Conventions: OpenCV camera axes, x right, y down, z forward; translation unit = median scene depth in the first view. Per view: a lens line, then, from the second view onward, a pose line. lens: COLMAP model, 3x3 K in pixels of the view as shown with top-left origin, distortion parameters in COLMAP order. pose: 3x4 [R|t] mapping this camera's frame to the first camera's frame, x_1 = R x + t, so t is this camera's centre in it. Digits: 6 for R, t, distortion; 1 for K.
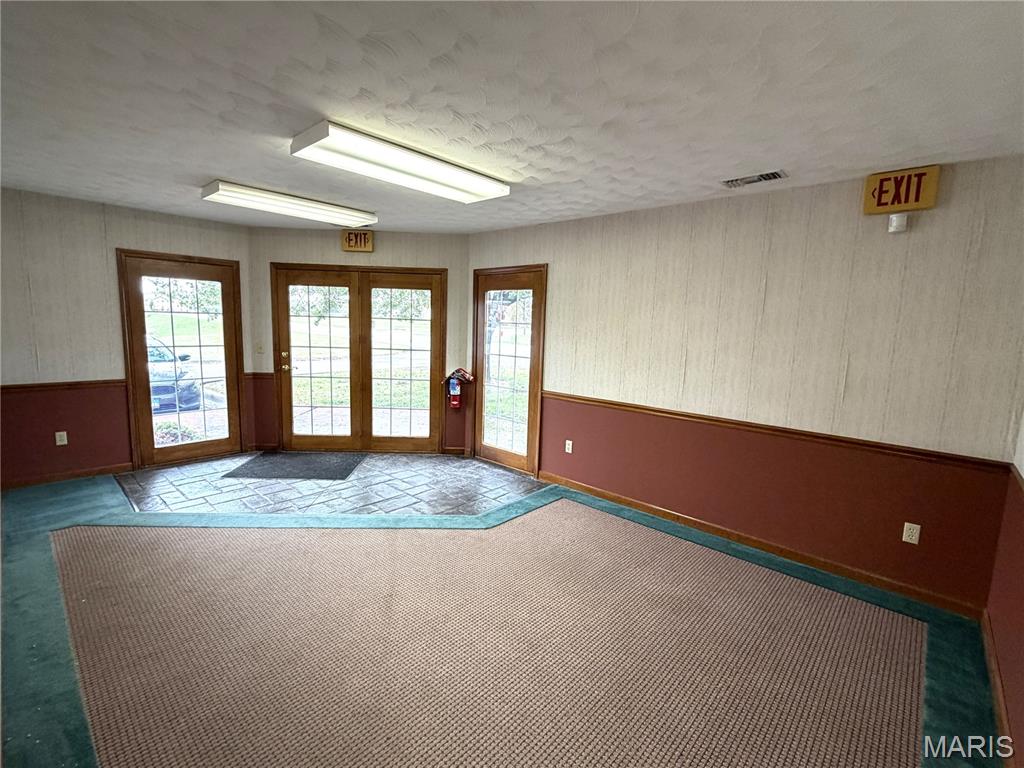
lens RADIAL K [[464.3, 0, 507.0], [0, 464.3, 386.1], [0, 0, 1]] dist [0.002045, -0.000642]
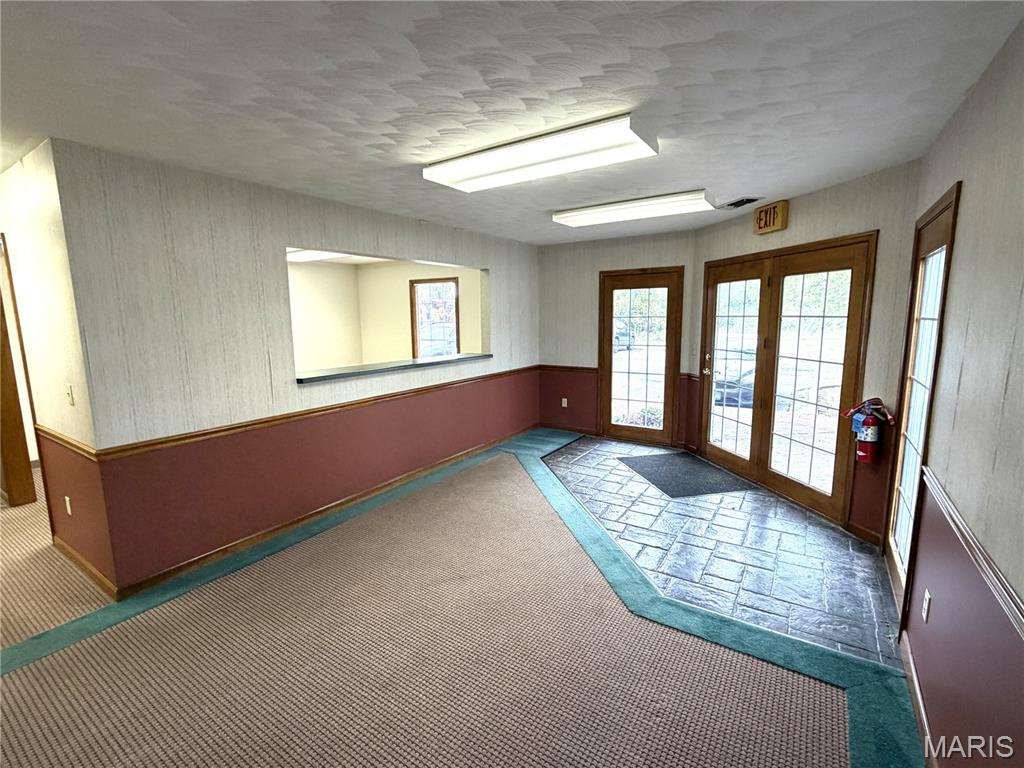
lens RADIAL K [[464.3, 0, 514.1], [0, 464.3, 383.0], [0, 0, 1]] dist [0.002045, -0.000642]
pose [[0.158388, 0.109875, -0.981245, 0.433232], [-0.116783, 0.988898, 0.091881, -0.061890], [0.980446, 0.100040, 0.169461, 0.493419]]
